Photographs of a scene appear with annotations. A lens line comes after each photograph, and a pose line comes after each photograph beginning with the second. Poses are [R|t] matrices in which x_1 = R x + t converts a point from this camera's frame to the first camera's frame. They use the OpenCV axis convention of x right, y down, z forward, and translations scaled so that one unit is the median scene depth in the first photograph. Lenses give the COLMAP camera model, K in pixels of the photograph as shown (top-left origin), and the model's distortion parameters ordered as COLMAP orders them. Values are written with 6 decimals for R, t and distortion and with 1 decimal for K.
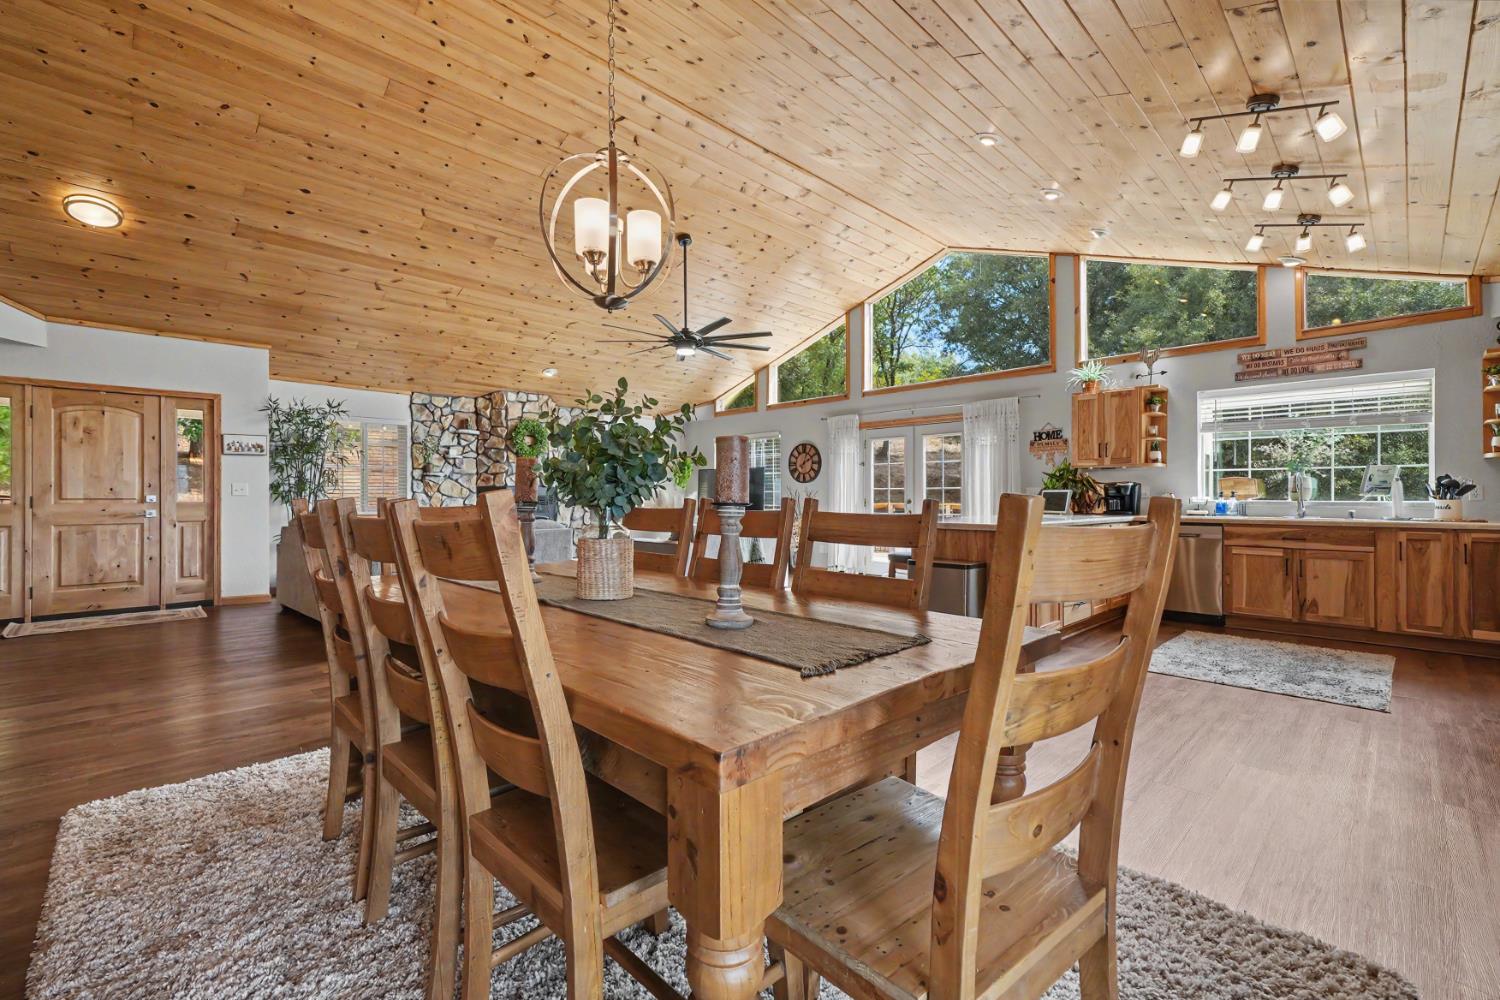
lens RADIAL K [[637.0, 0, 744.7], [0, 637.0, 495.9], [0, 0, 1]] dist [0.018420, 0.000094]
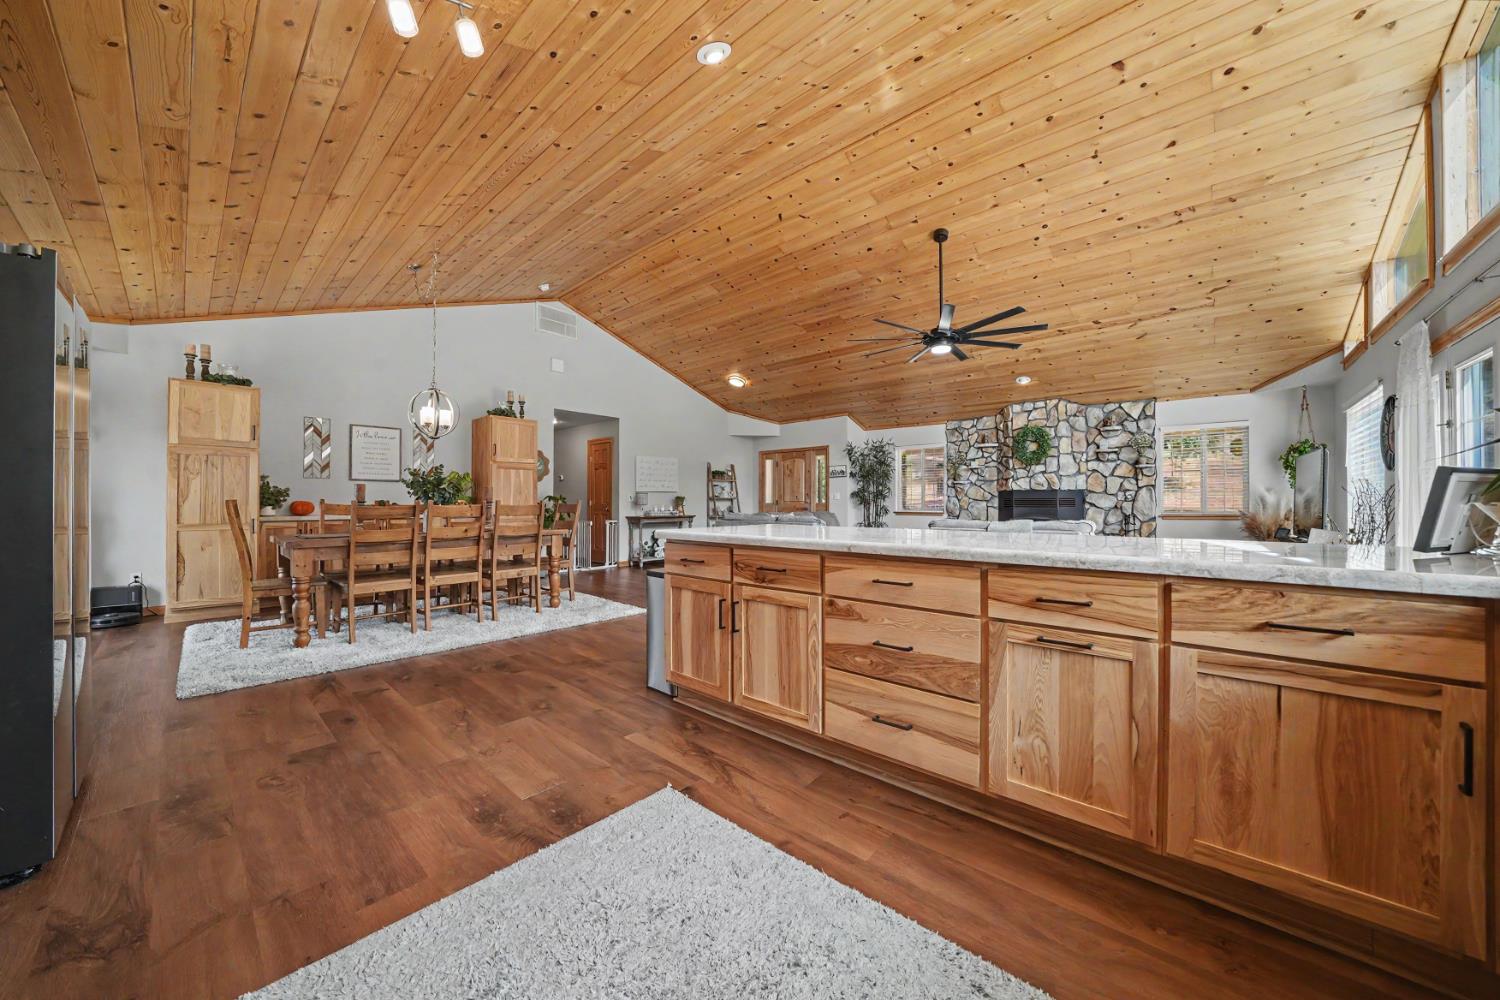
lens RADIAL K [[519.9, 0, 750.0], [0, 519.9, 500.0], [0, 0, 1]] dist [-0.014319, -0.000099]
pose [[0.089527, -0.001034, -0.995984, 0.495237], [0.003874, 0.999992, -0.000690, 0.000828], [0.995977, -0.003796, 0.089531, 0.477091]]
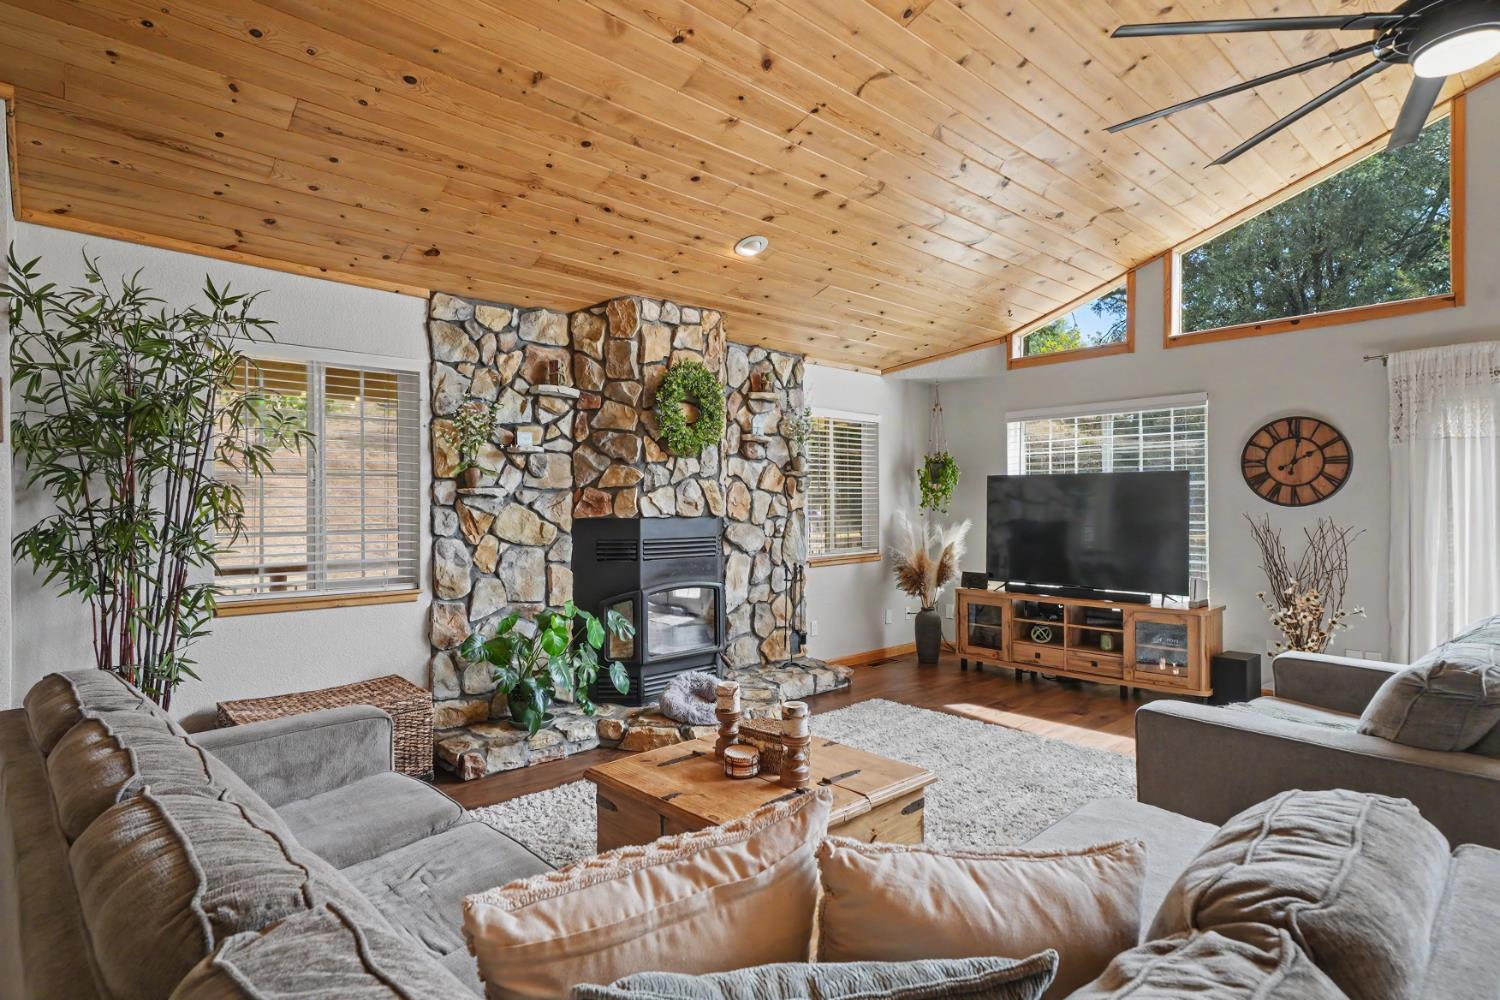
lens RADIAL K [[771.4, 0, 750.0], [0, 771.4, 500.0], [0, 0, 1]] dist [0.032627, 0.000387]
pose [[0.999545, -0.001370, -0.030129, -0.290688], [0.001324, 0.999998, -0.001557, -0.026872], [0.030131, 0.001517, 0.999545, 0.492730]]
